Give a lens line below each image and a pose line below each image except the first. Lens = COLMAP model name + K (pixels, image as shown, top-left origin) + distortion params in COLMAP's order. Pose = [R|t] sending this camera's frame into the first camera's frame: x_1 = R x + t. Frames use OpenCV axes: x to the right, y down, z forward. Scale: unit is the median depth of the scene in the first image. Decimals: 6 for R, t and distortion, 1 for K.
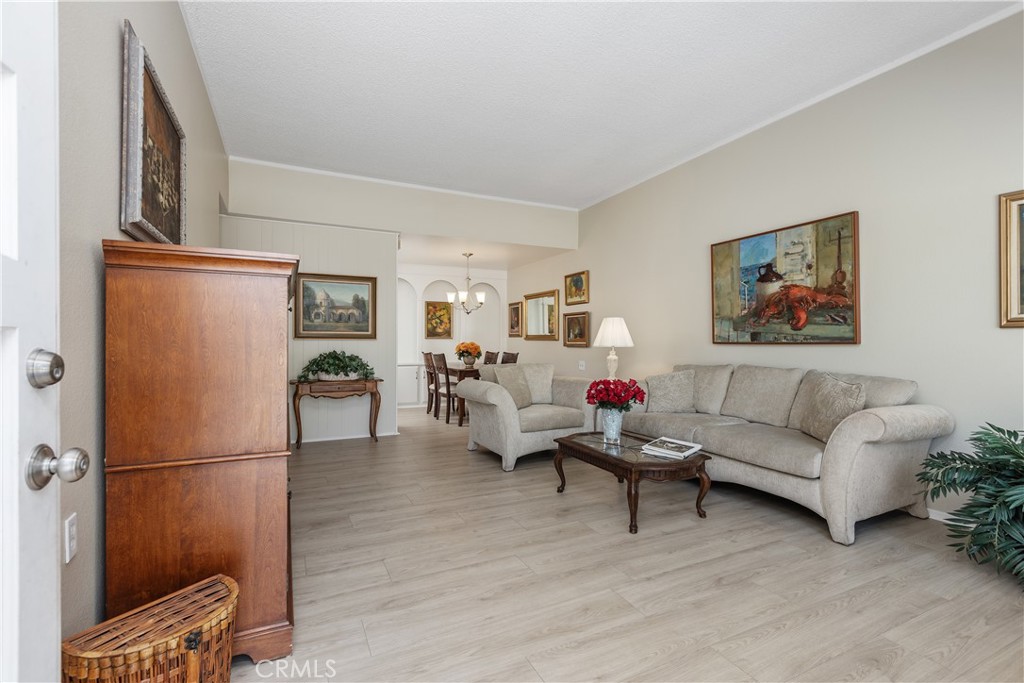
lens RADIAL K [[460.7, 0, 510.1], [0, 460.7, 345.4], [0, 0, 1]] dist [-0.002853, 0.003461]
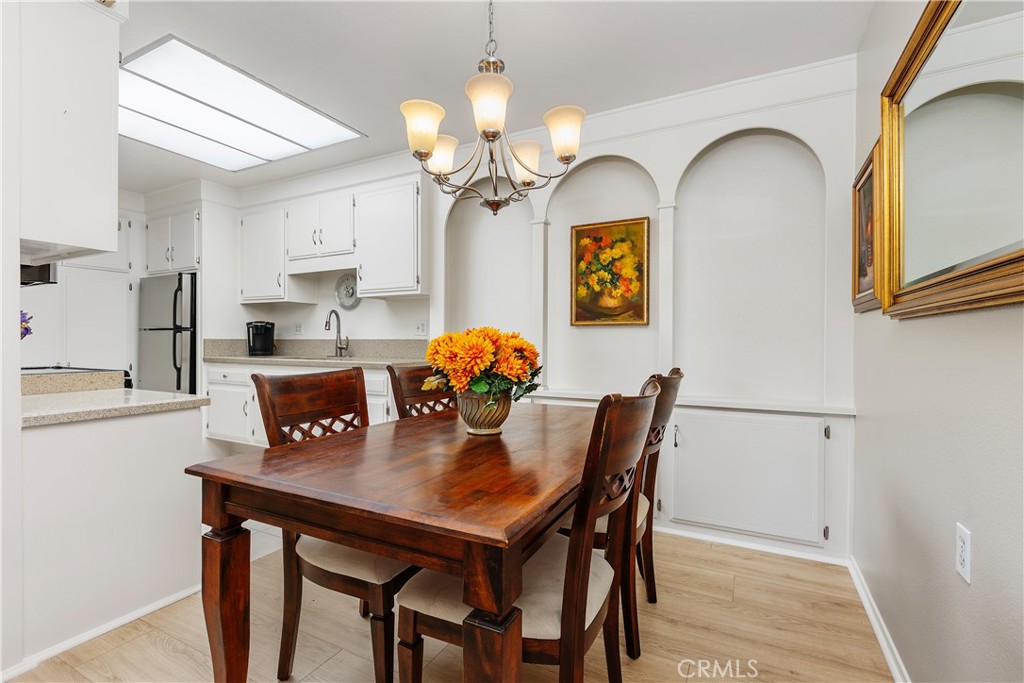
lens RADIAL K [[460.7, 0, 509.0], [0, 460.7, 345.5], [0, 0, 1]] dist [-0.002853, 0.003461]
pose [[0.597843, 0.009925, -0.801551, 0.162578], [-0.012633, 0.999916, 0.002959, 0.001536], [0.801513, 0.008357, 0.597918, 1.370939]]
